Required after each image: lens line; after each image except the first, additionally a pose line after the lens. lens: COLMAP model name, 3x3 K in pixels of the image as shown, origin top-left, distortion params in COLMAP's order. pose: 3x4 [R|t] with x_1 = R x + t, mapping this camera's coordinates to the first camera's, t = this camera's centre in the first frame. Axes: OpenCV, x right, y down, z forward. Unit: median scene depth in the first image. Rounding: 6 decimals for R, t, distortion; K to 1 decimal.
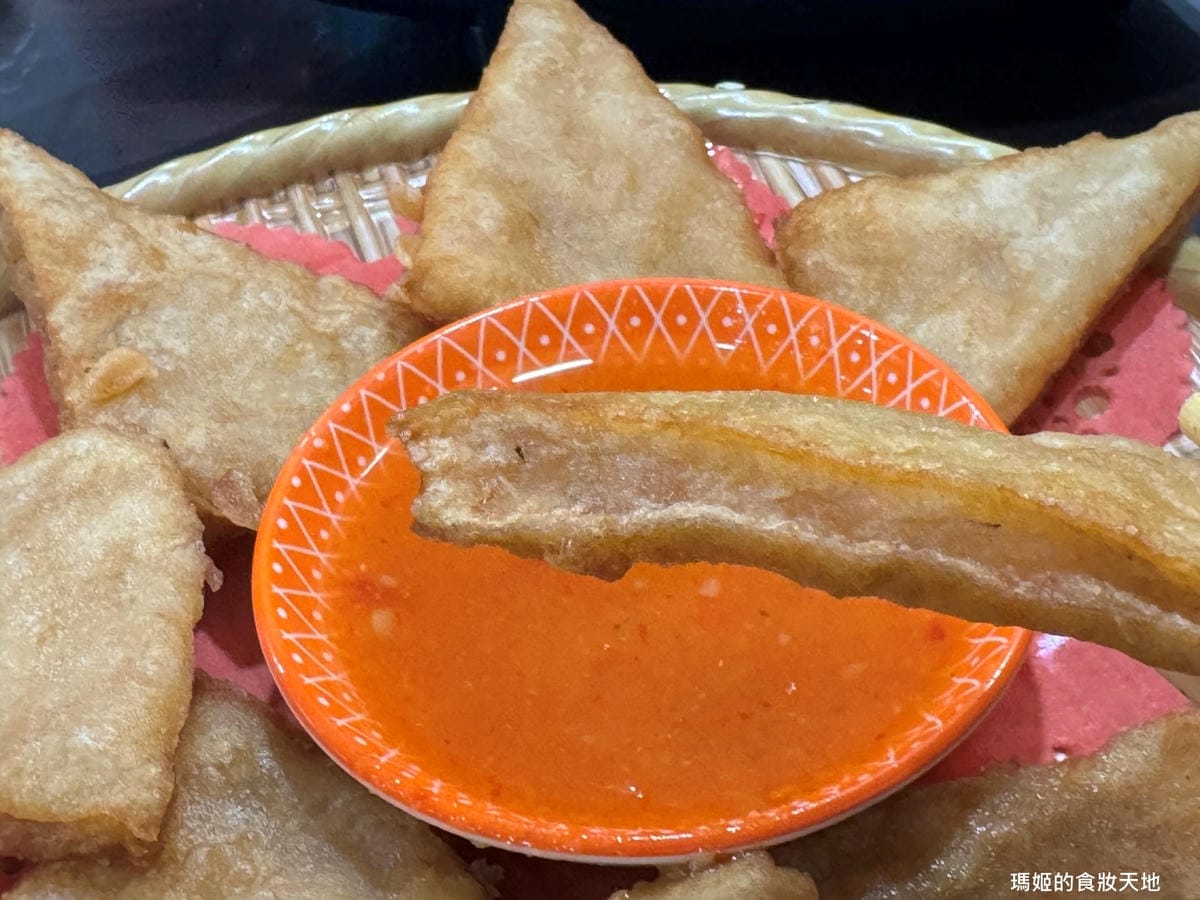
lens RADIAL K [[1657.8, 0, 601.1], [0, 1657.8, 446.7], [0, 0, 1]] dist [0.005671, 0.000000]
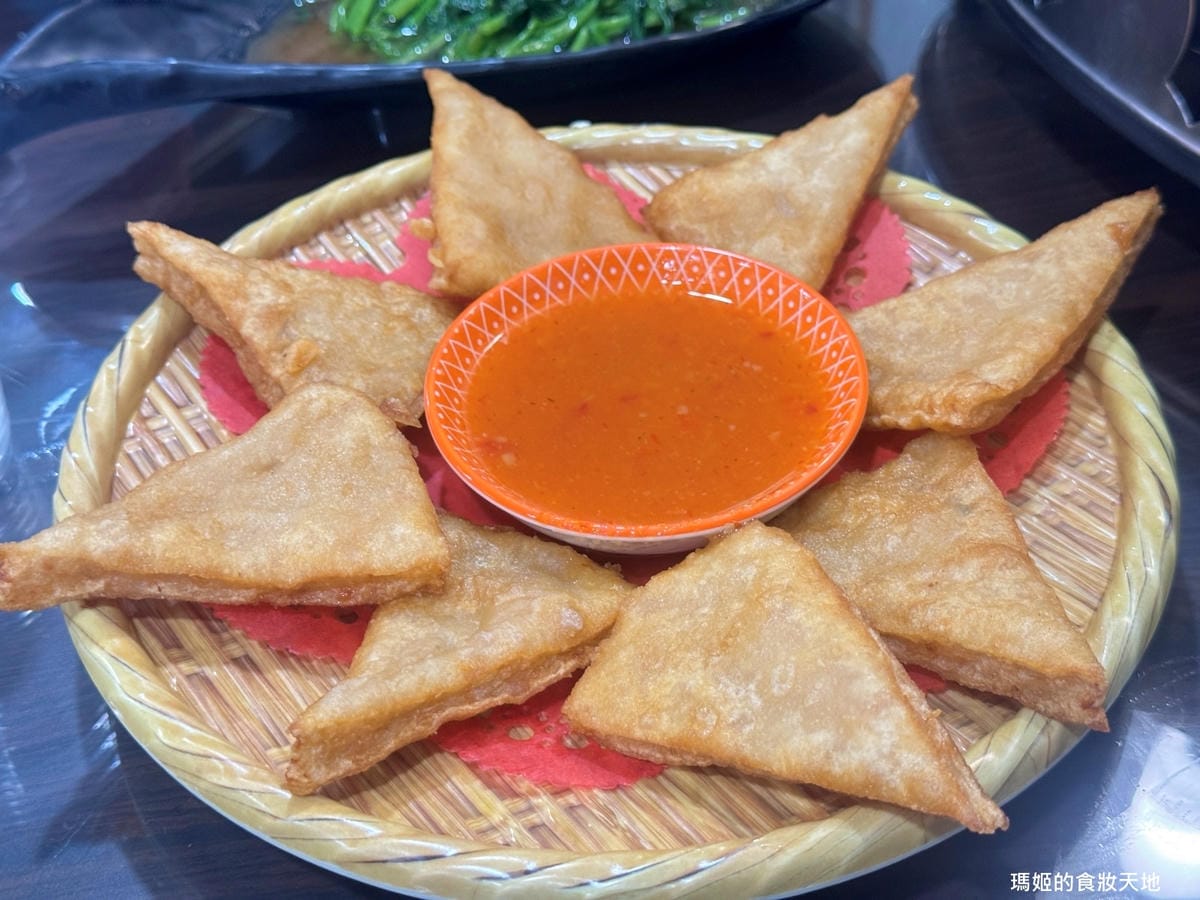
lens RADIAL K [[1657.8, 0, 599.2], [0, 1657.8, 451.8], [0, 0, 1]] dist [0.005671, 0.000000]
pose [[0.966536, -0.182000, 0.180790, -0.289649], [0.183253, 0.983016, 0.009892, 0.079533], [-0.179520, 0.023569, 0.983472, -0.601544]]
